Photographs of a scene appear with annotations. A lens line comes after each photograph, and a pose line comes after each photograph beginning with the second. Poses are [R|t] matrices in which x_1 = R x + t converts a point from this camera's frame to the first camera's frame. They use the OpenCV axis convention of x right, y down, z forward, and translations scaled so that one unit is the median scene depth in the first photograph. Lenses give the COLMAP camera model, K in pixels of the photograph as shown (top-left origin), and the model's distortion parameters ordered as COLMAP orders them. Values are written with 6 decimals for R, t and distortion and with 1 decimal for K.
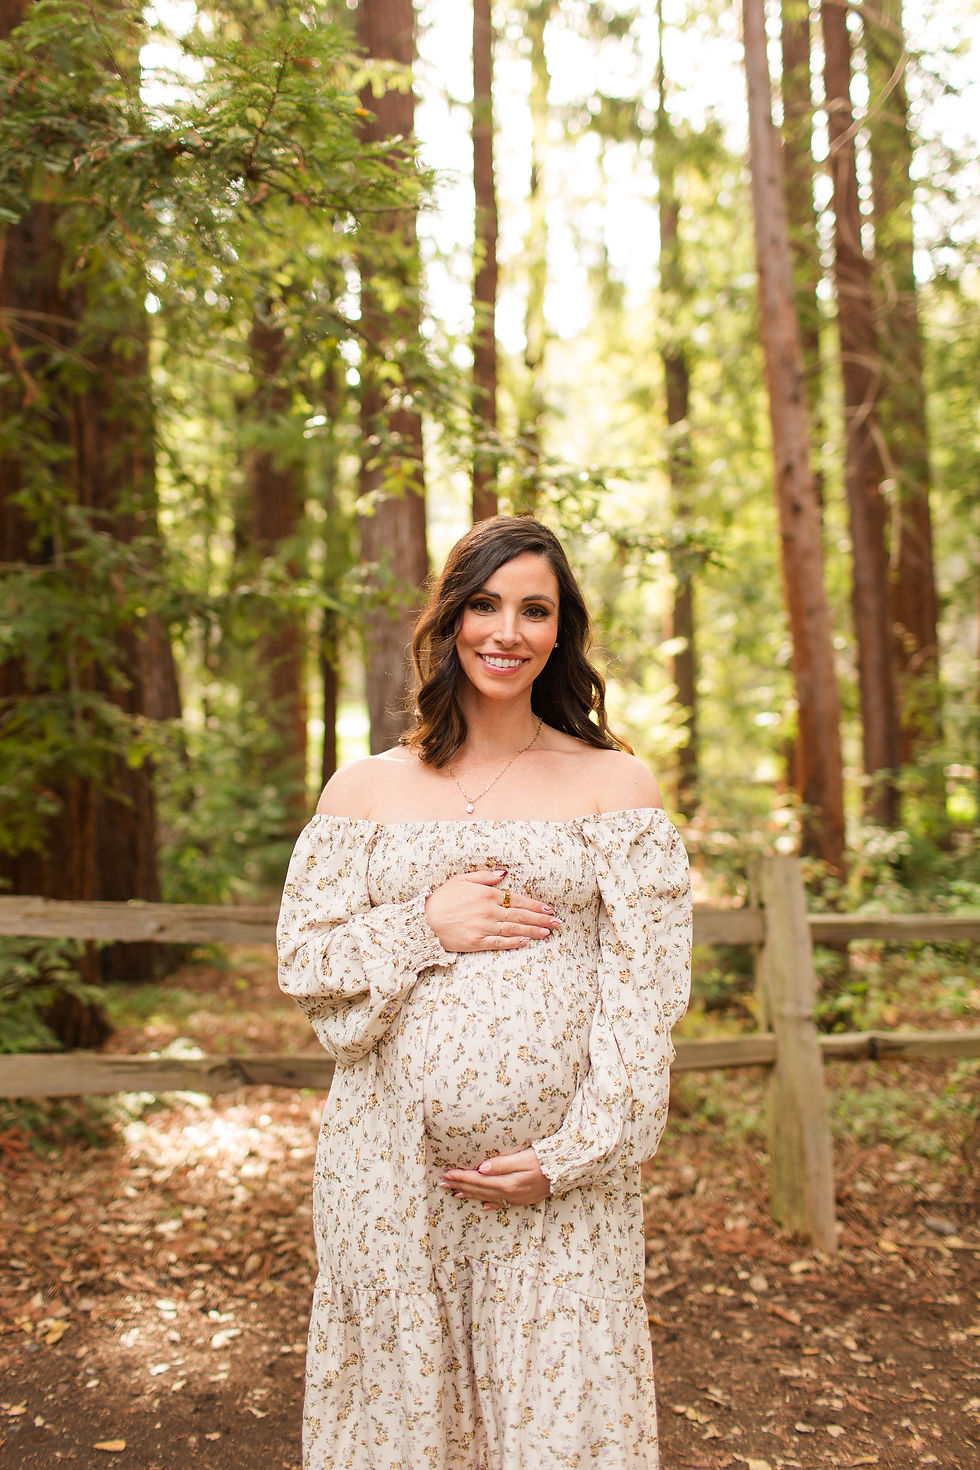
lens RADIAL K [[1428.3, 0, 486.9], [0, 1428.3, 685.1], [0, 0, 1]] dist [0.004244, 0.004892]
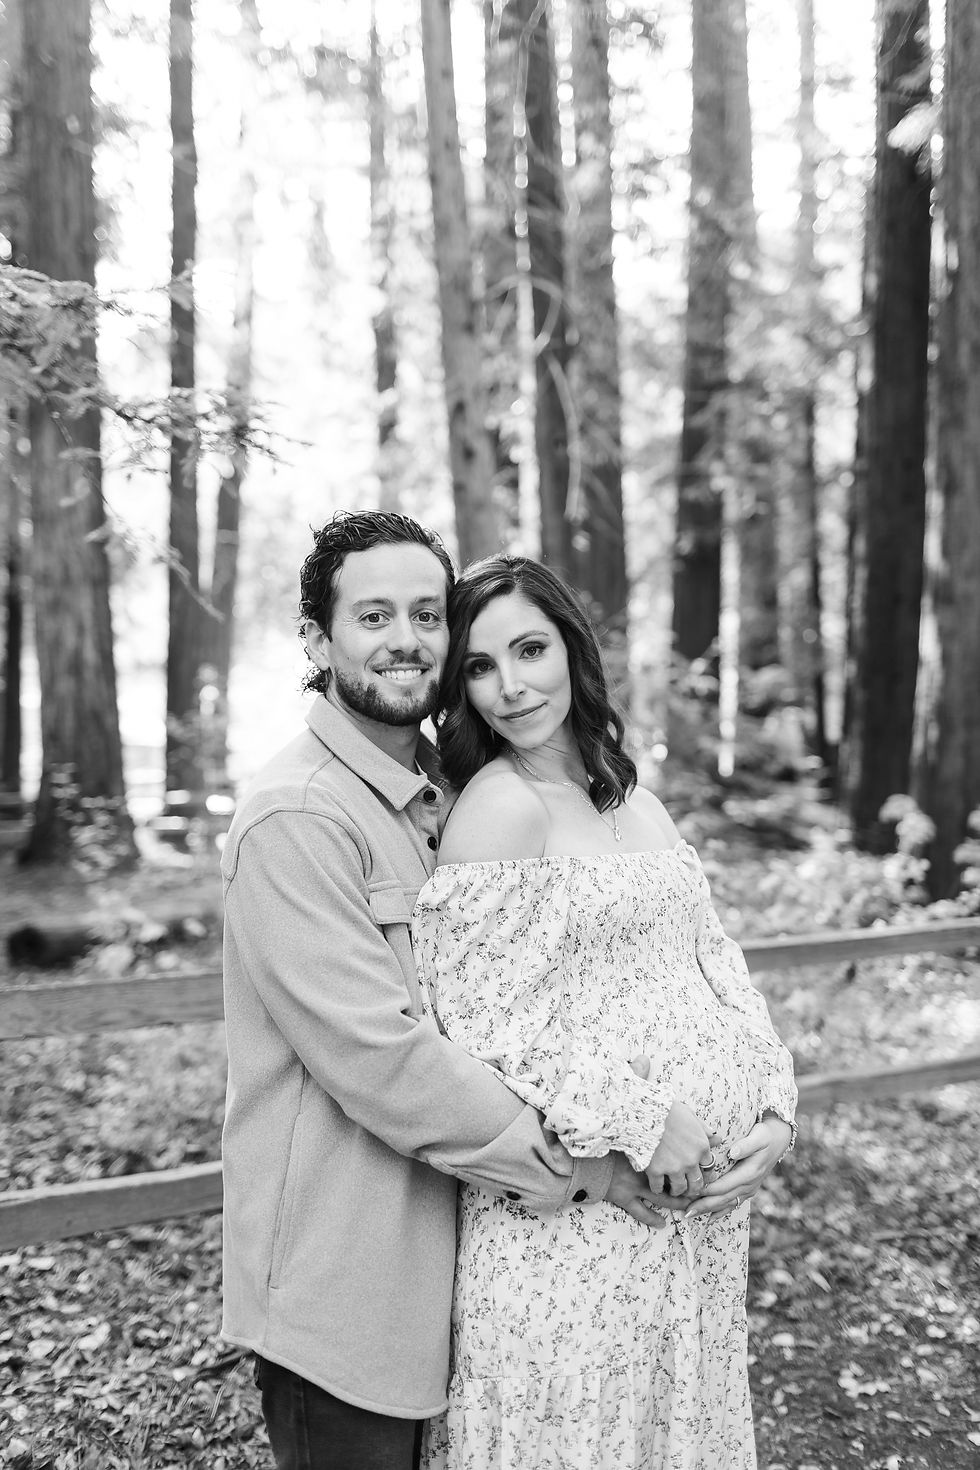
lens RADIAL K [[1222.7, 0, 490.0], [0, 1222.7, 735.0], [0, 0, 1]] dist [-0.001409, -0.000420]
pose [[0.982902, -0.000975, 0.184127, 0.057178], [-0.010614, 0.998023, 0.061948, 0.001936], [-0.183823, -0.062844, 0.980948, 0.155940]]
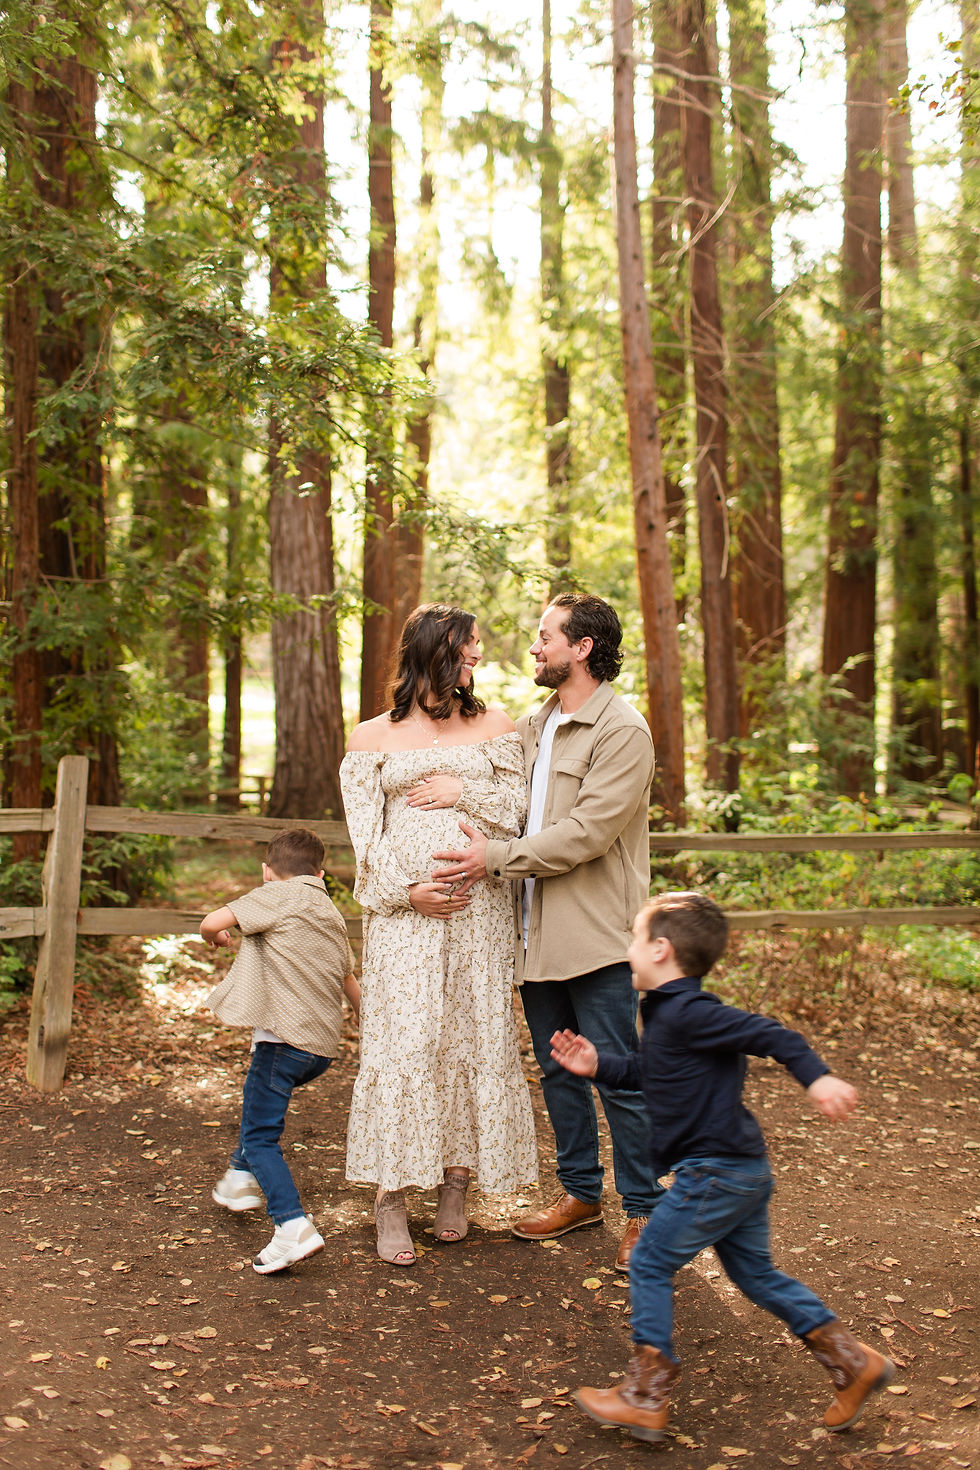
lens RADIAL K [[1534.6, 0, 490.0], [0, 1534.6, 735.0], [0, 0, 1]] dist [0.007951, 0.000160]
pose [[0.995717, 0.008820, 0.092031, -0.026635], [-0.013319, 0.998739, 0.048395, -0.004153], [-0.091488, -0.049414, 0.994579, -0.199019]]
